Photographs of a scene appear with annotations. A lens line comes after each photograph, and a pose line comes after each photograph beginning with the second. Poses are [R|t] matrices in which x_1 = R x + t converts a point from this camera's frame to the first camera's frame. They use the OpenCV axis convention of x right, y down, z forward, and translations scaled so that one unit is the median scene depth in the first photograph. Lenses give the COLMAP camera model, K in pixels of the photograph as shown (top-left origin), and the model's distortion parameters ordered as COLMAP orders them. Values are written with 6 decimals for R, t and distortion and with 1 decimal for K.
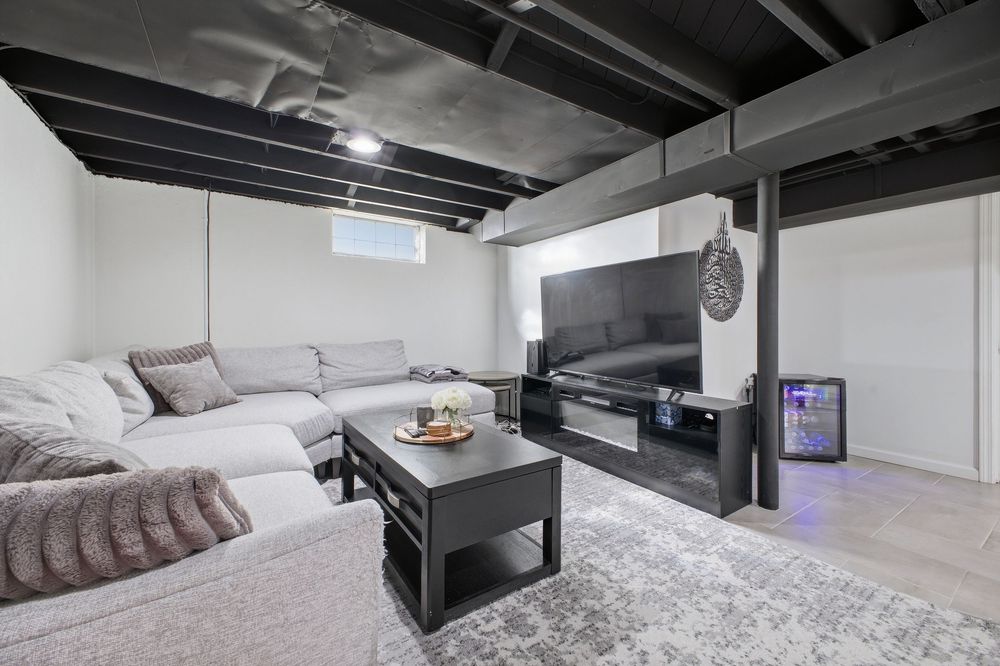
lens RADIAL K [[401.8, 0, 499.0], [0, 401.8, 328.9], [0, 0, 1]] dist [0.020603, -0.000700]
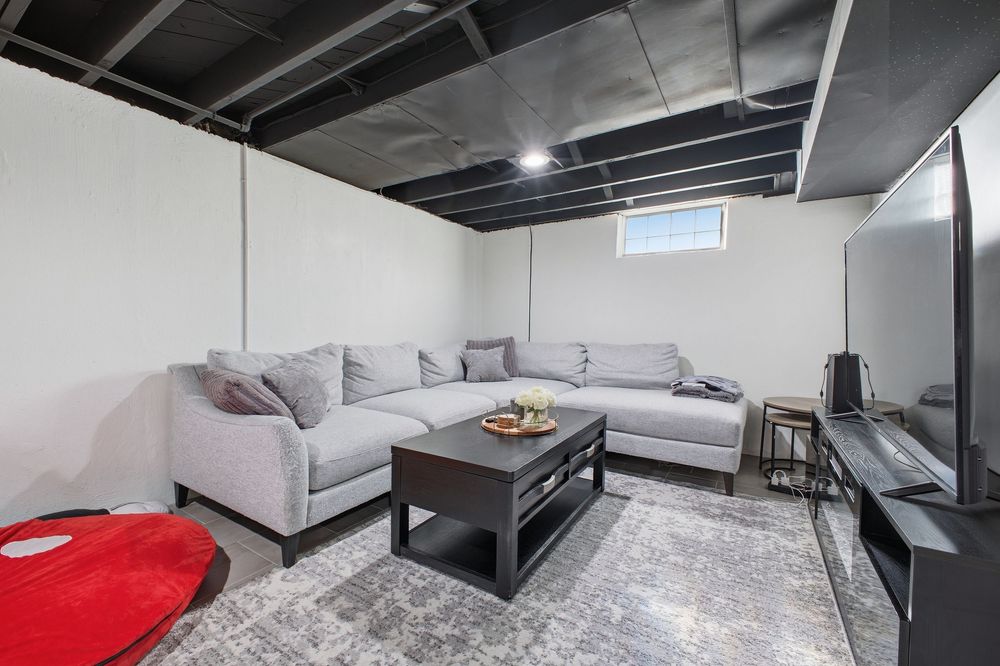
lens RADIAL K [[413.7, 0, 492.0], [0, 413.7, 347.1], [0, 0, 1]] dist [0.023892, -0.000271]
pose [[0.412608, 0.050965, -0.909482, 0.657078], [-0.023672, 0.998696, 0.045225, 0.006212], [0.910601, 0.002869, 0.413277, 0.417258]]
